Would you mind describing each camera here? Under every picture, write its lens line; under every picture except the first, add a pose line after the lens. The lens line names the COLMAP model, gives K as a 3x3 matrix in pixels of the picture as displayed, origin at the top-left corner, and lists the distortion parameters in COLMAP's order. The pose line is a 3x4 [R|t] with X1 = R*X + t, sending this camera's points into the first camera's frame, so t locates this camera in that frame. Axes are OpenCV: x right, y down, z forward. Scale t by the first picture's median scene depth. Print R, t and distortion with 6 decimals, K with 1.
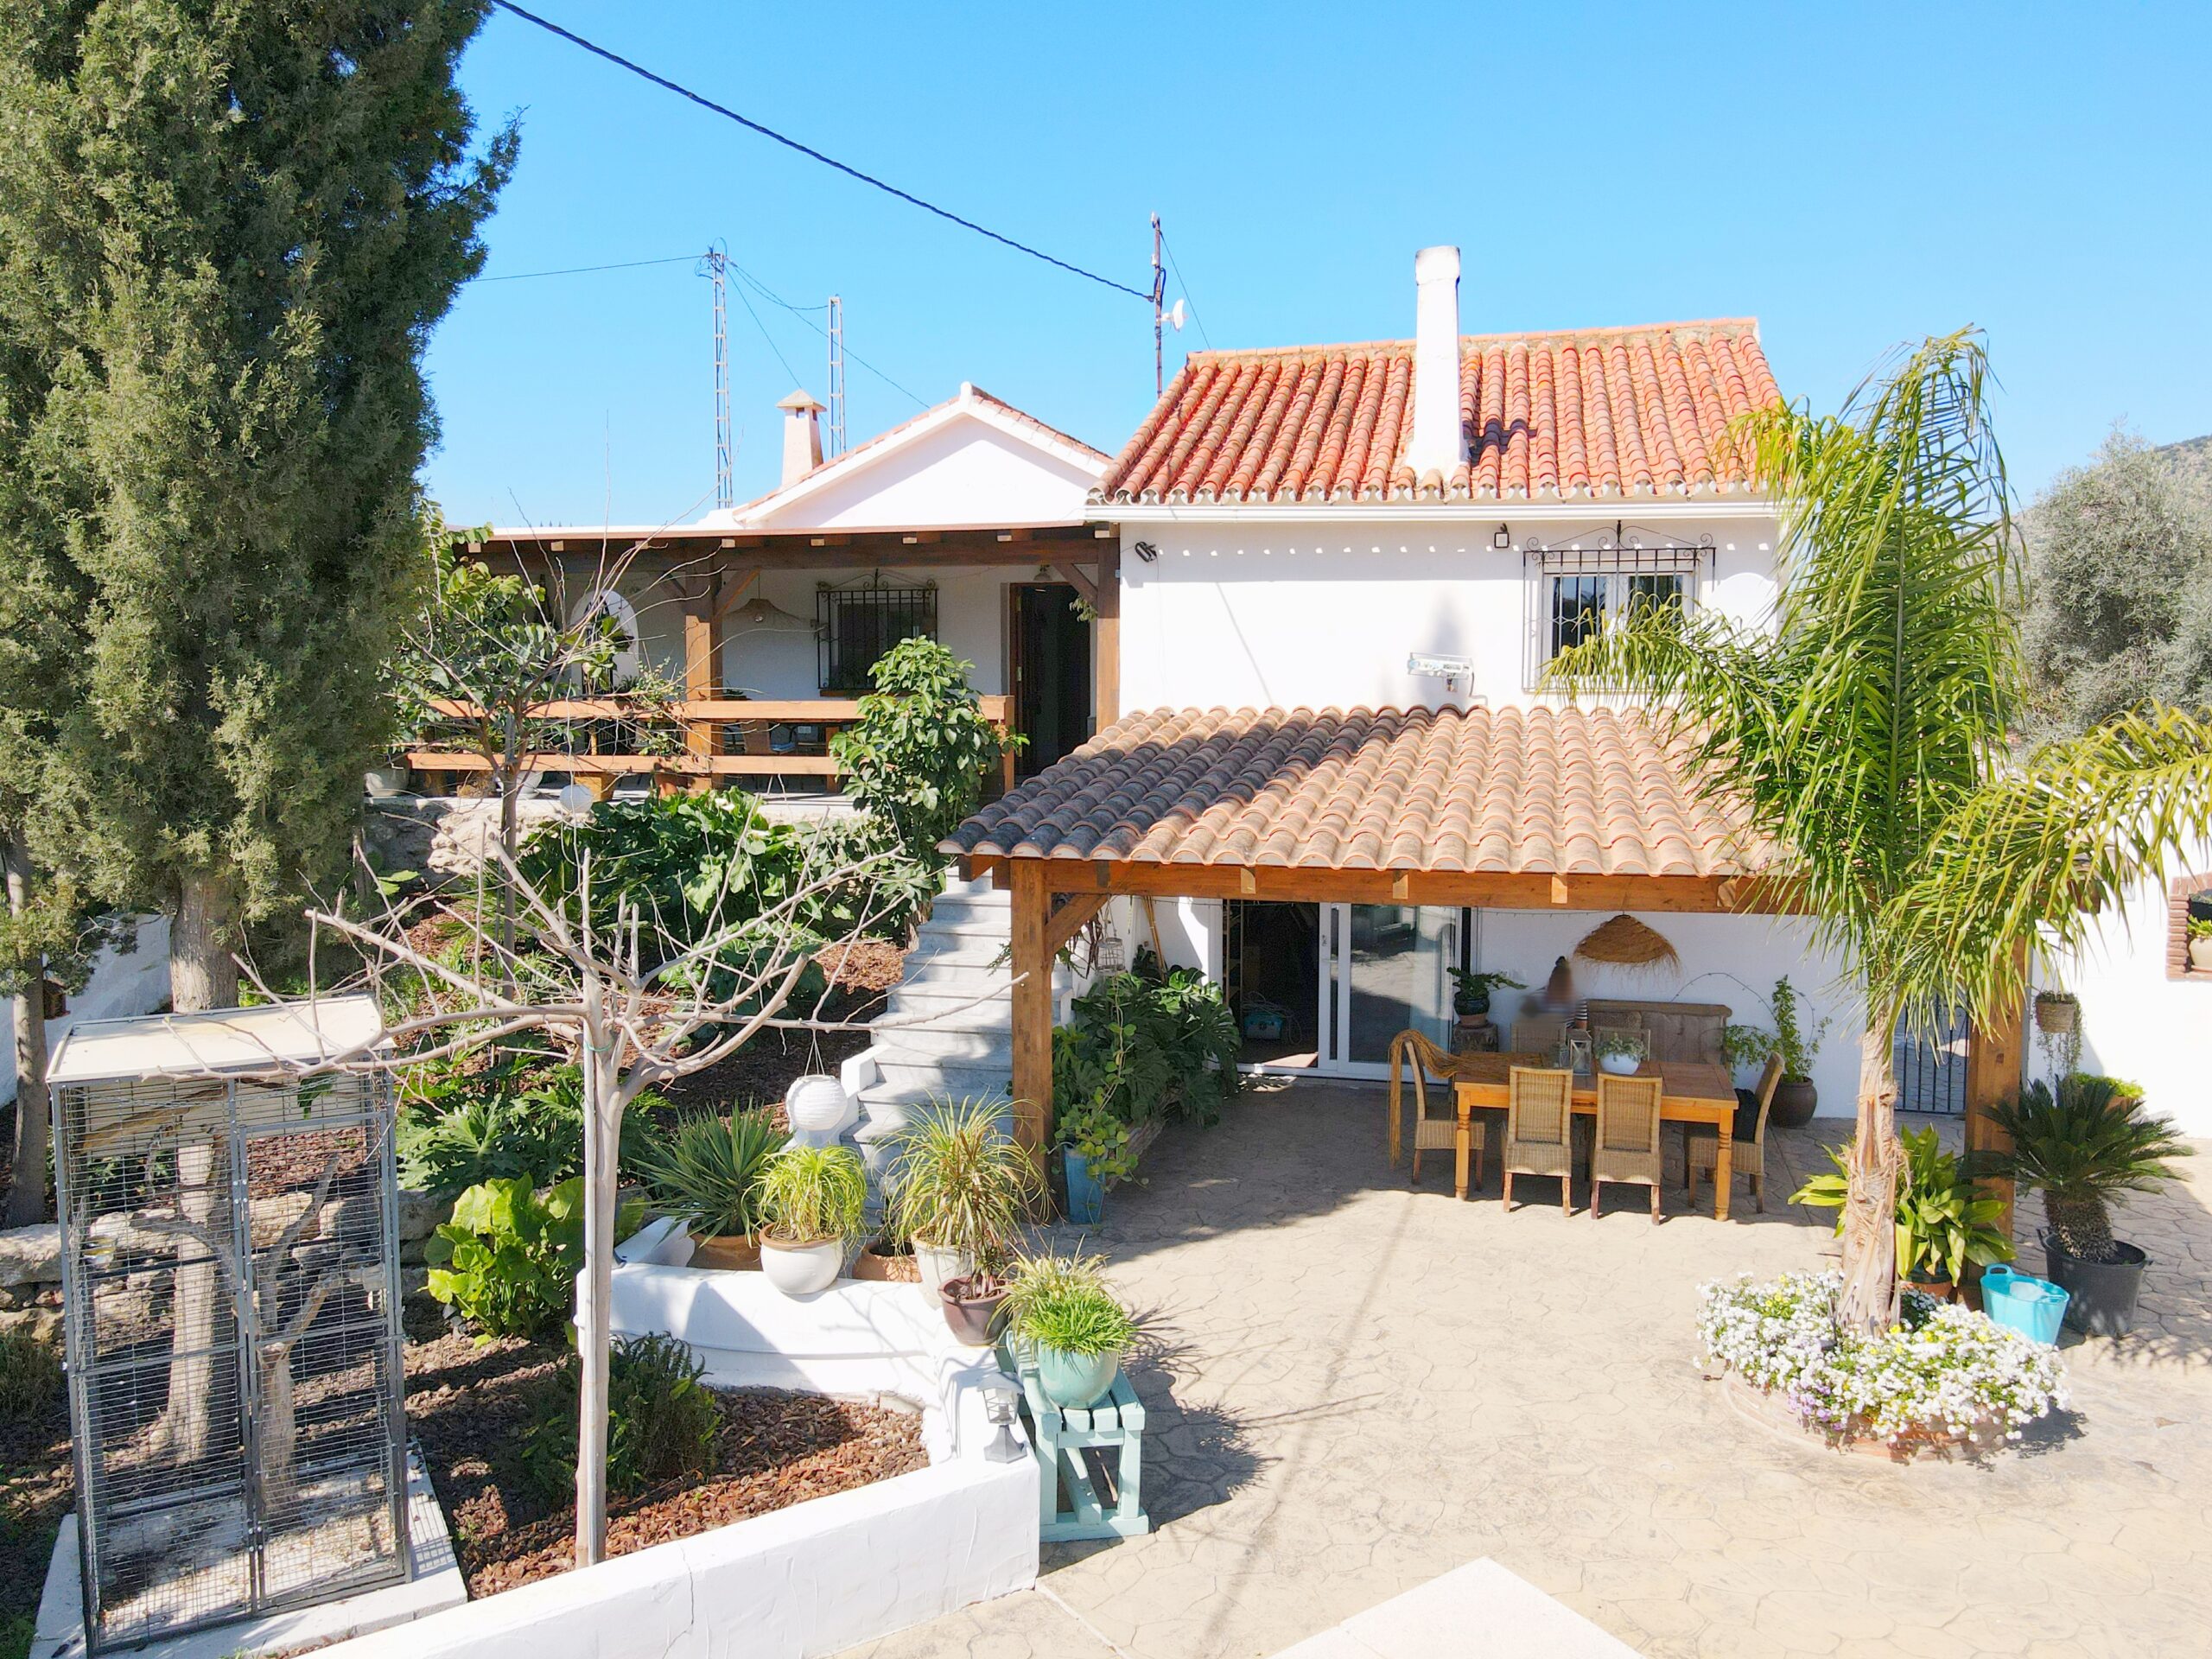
lens RADIAL K [[1627.1, 0, 1102.7], [0, 1627.1, 832.2], [0, 0, 1]] dist [-0.014202, 0.054425]
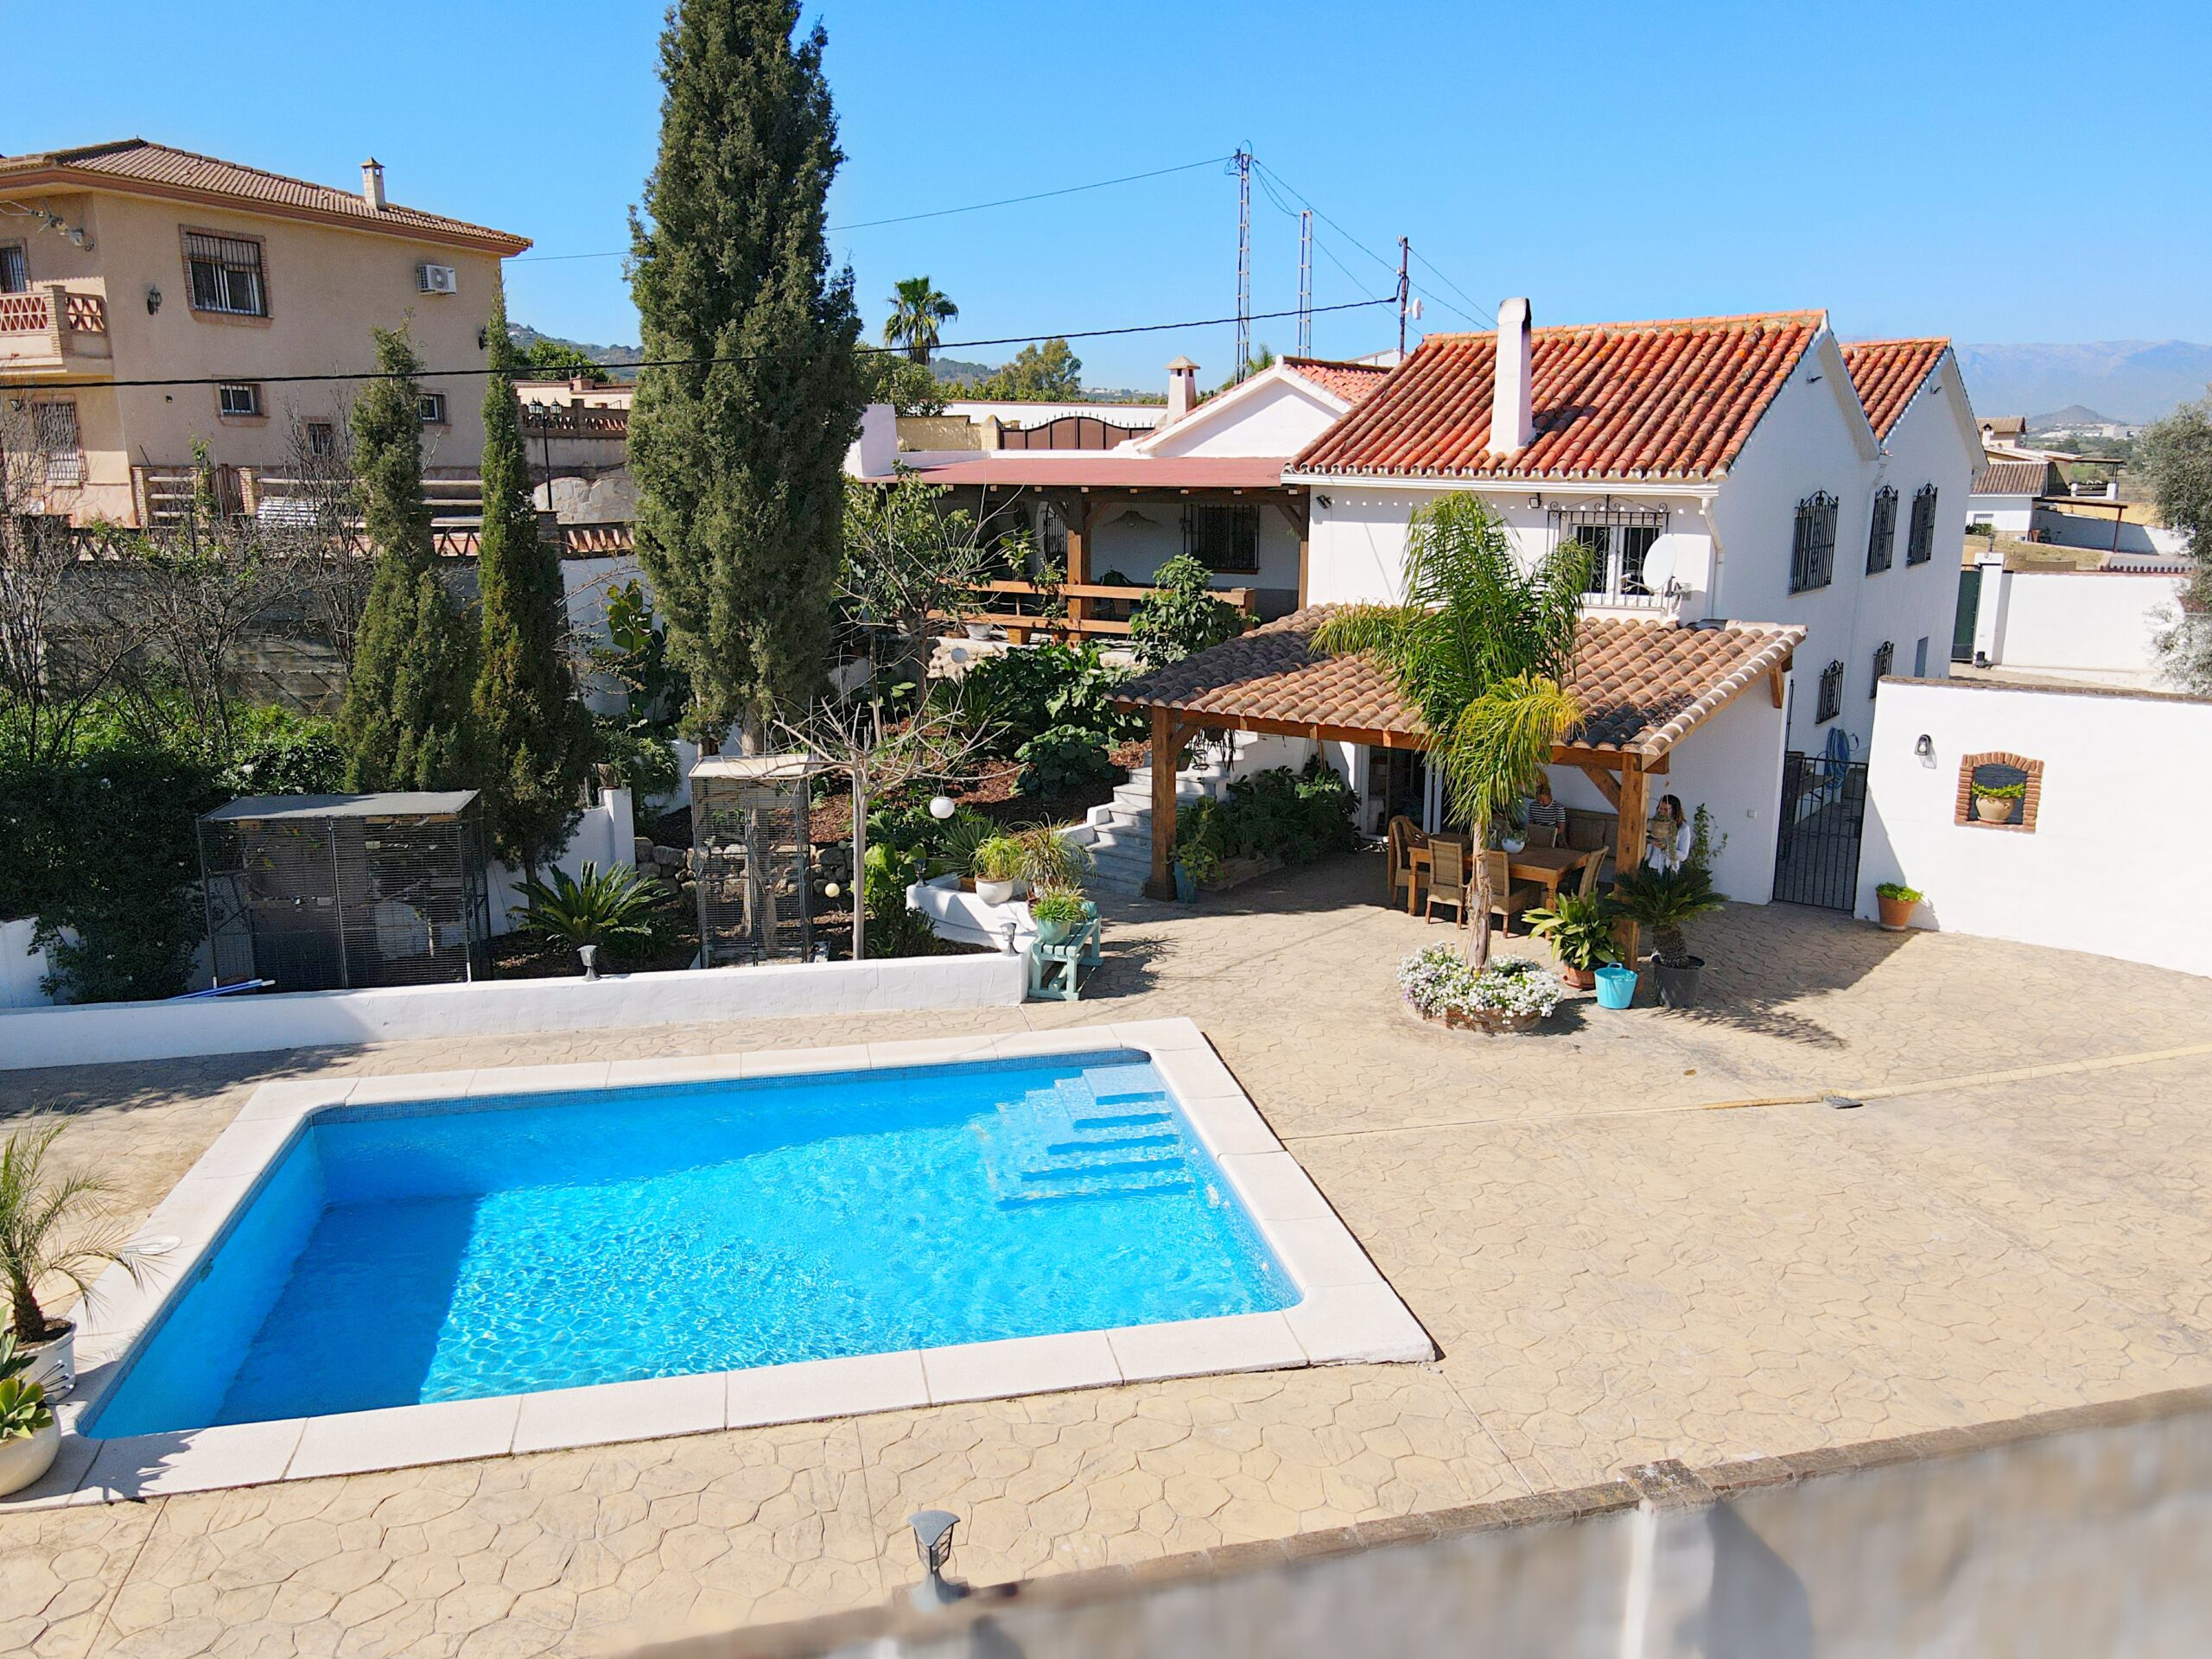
lens RADIAL K [[1627.1, 0, 1102.7], [0, 1627.1, 832.2], [0, 0, 1]] dist [-0.014202, 0.054425]
pose [[0.923917, 0.083257, -0.373424, 0.637817], [-0.033901, 0.990011, 0.136853, -0.096028], [0.381088, -0.113781, 0.917511, -0.785071]]
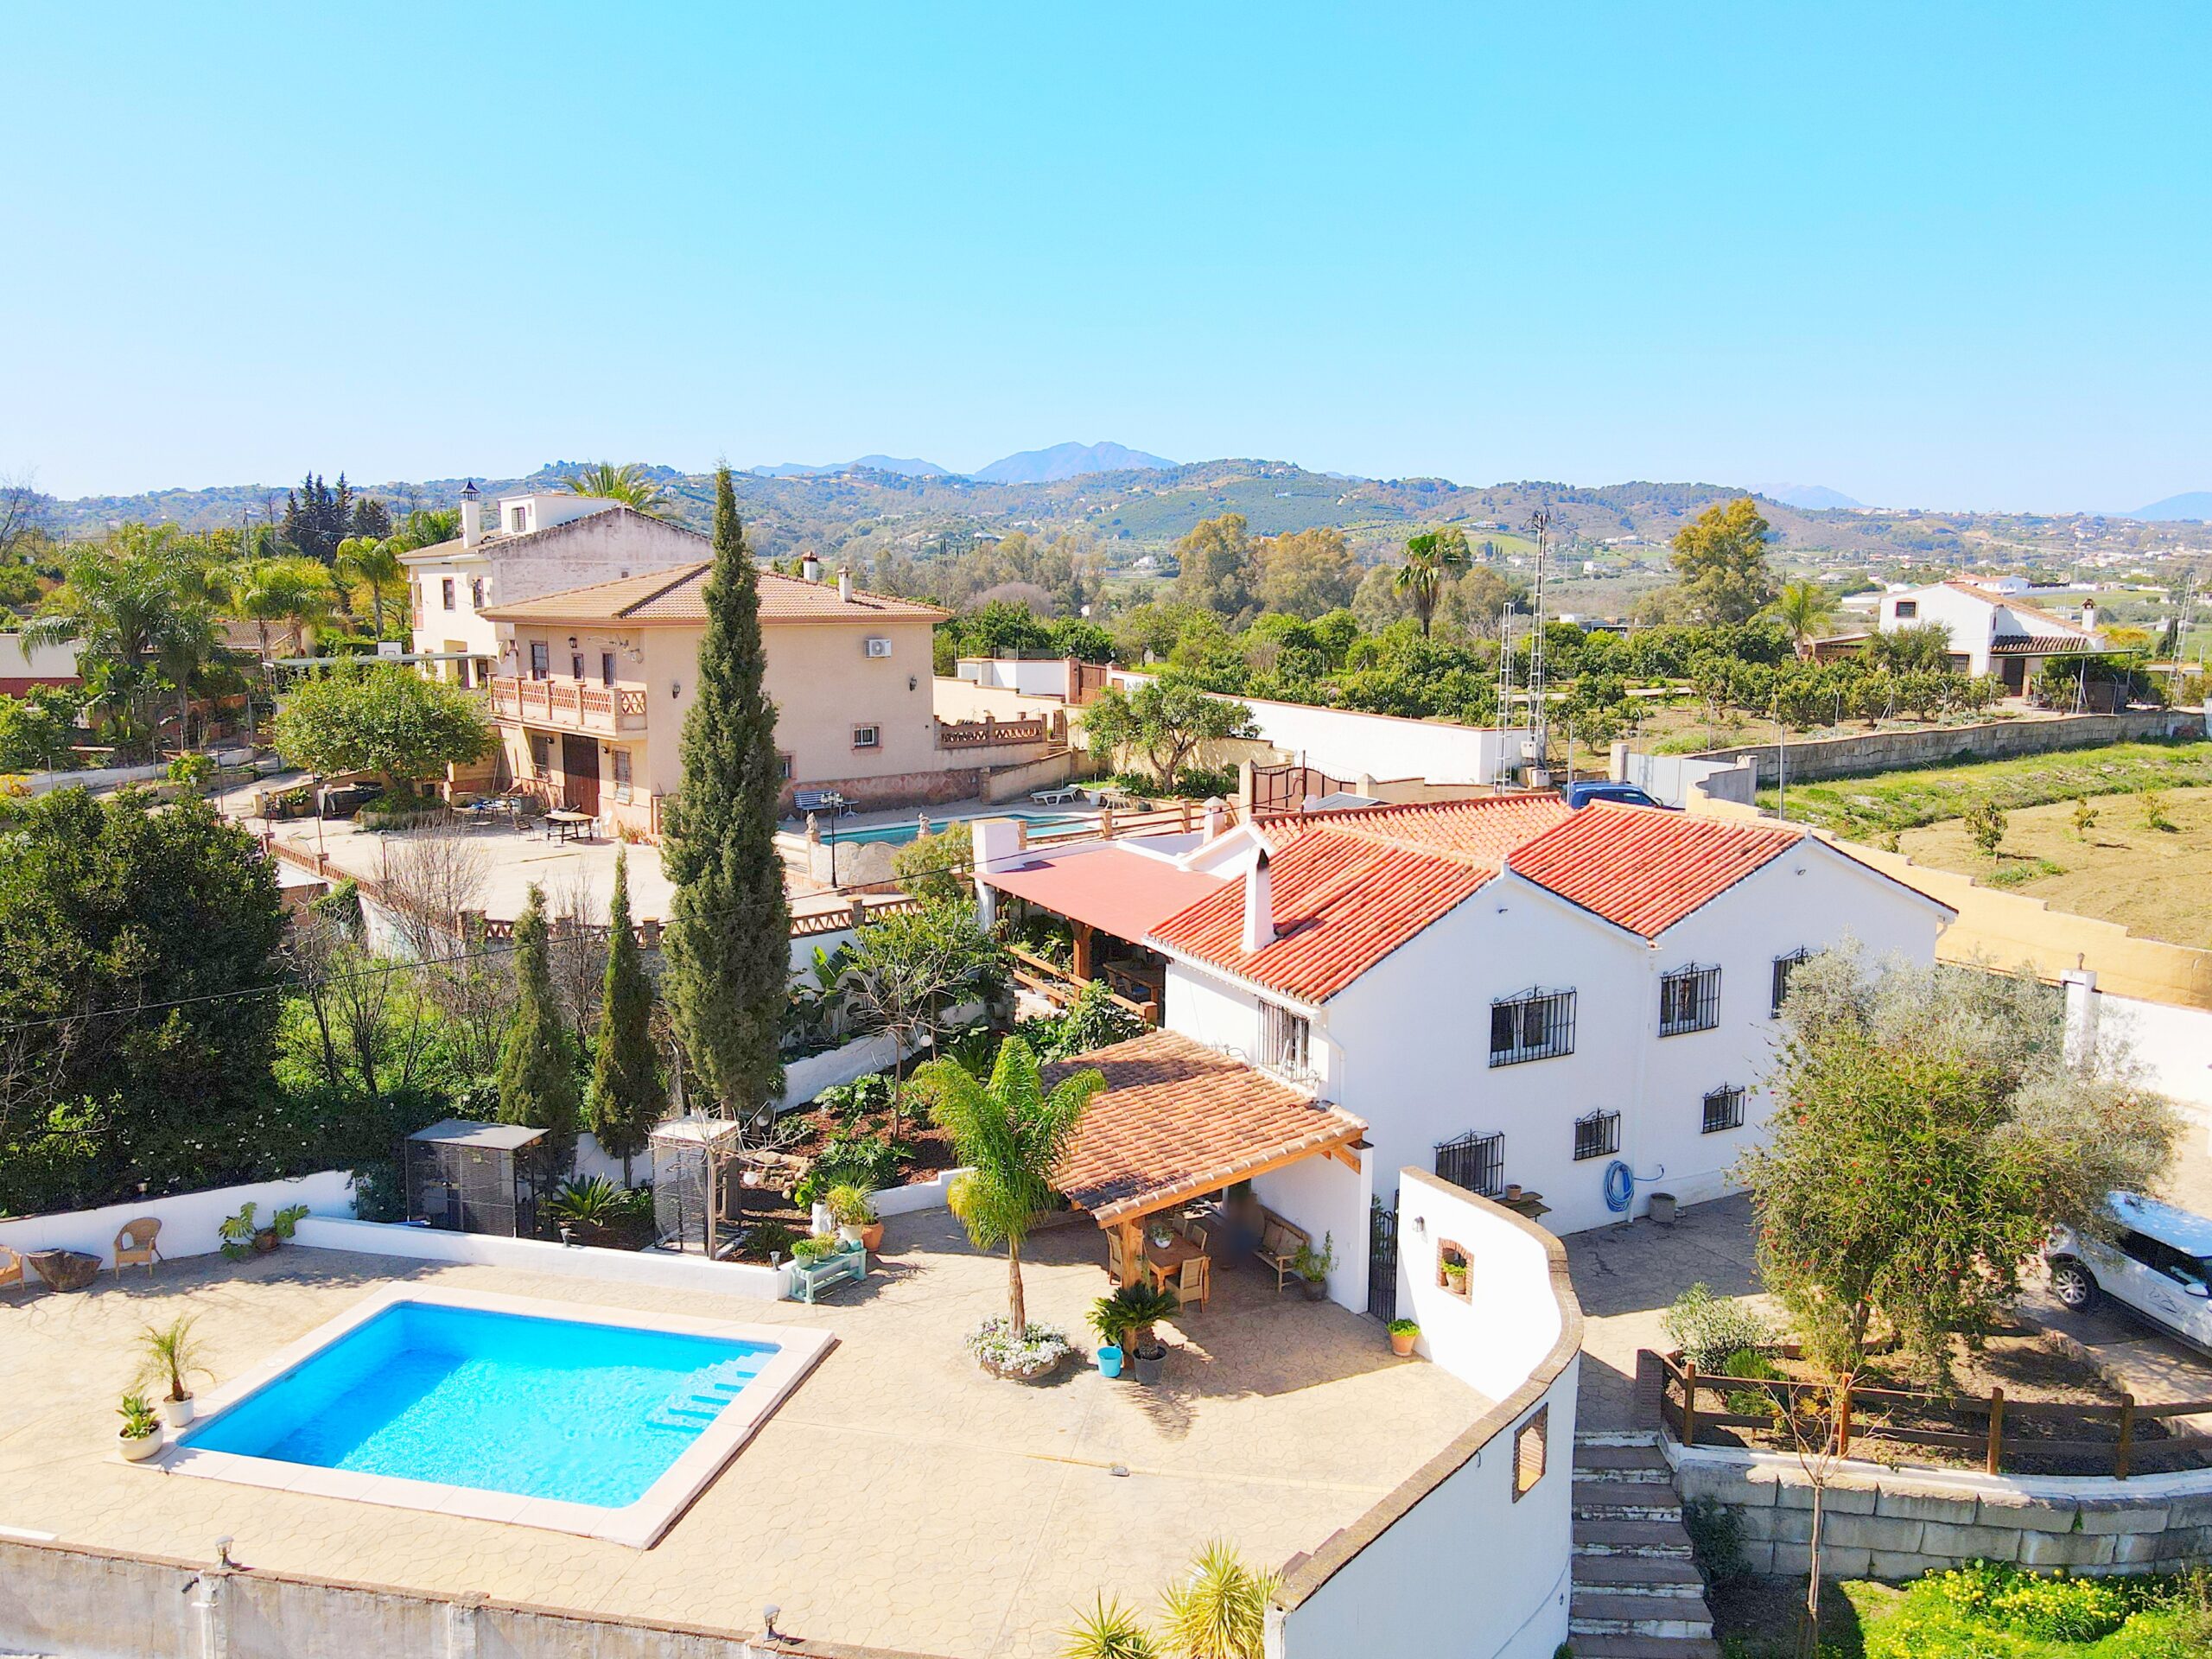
lens RADIAL K [[1627.1, 0, 1102.7], [0, 1627.1, 832.2], [0, 0, 1]] dist [-0.014202, 0.054425]
pose [[0.671102, 0.111844, -0.732880, 2.273018], [-0.070602, 0.993704, 0.086997, -0.771352], [0.737995, -0.006641, 0.674773, -0.798124]]
